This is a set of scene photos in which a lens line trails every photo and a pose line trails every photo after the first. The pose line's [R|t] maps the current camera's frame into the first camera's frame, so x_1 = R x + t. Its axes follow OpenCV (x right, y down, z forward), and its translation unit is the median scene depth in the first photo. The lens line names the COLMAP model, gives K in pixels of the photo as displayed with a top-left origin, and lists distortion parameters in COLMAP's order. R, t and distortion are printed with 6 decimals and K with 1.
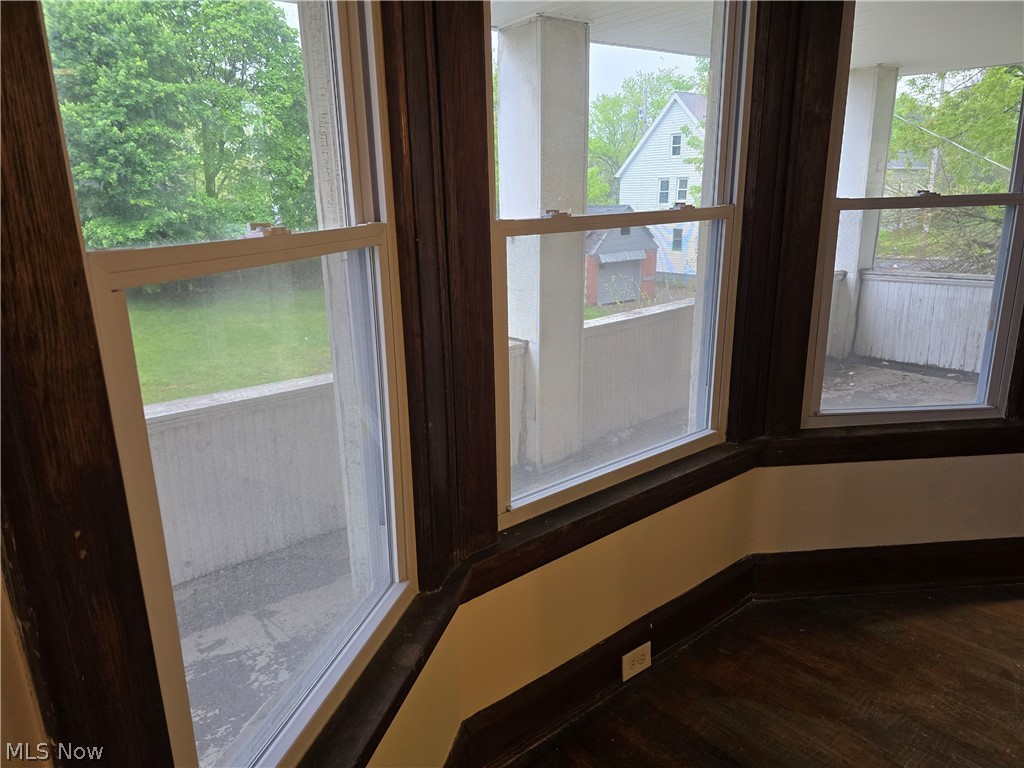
lens RADIAL K [[697.9, 0, 512.0], [0, 697.9, 384.0], [0, 0, 1]] dist [0.047774, -0.040122]
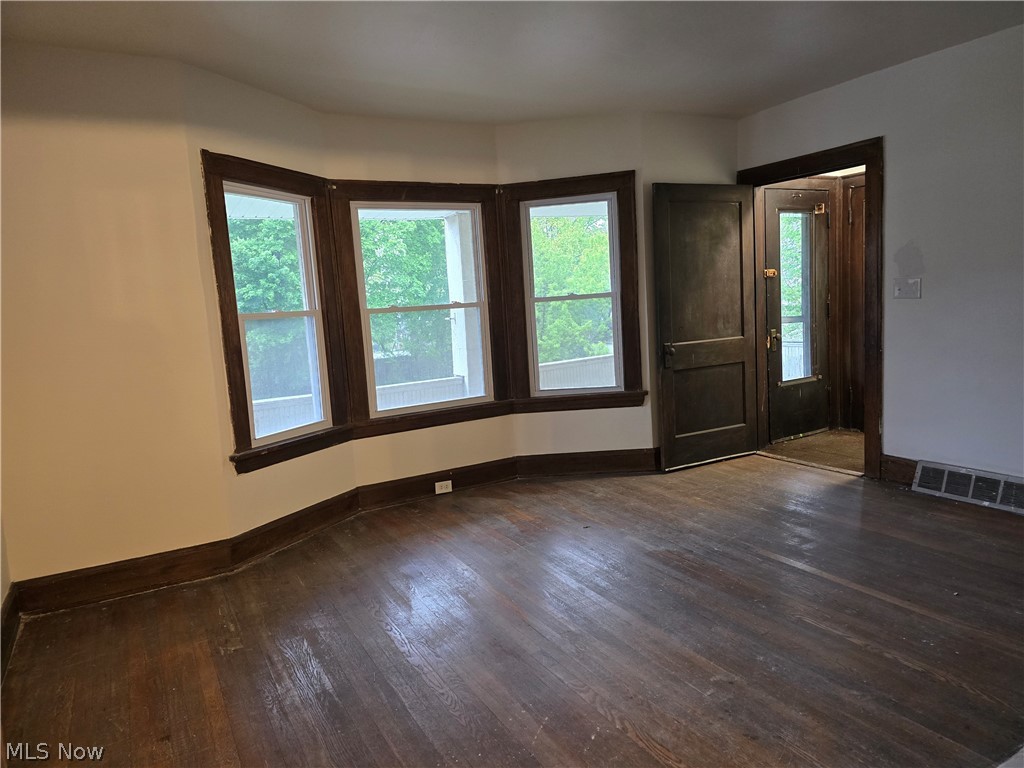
lens RADIAL K [[694.4, 0, 521.6], [0, 694.4, 378.9], [0, 0, 1]] dist [0.095513, -0.114753]
pose [[0.986507, -0.019963, -0.162495, 0.061071], [-0.003994, 0.989308, -0.145789, 0.027385], [0.163668, 0.144471, 0.975880, -0.097553]]
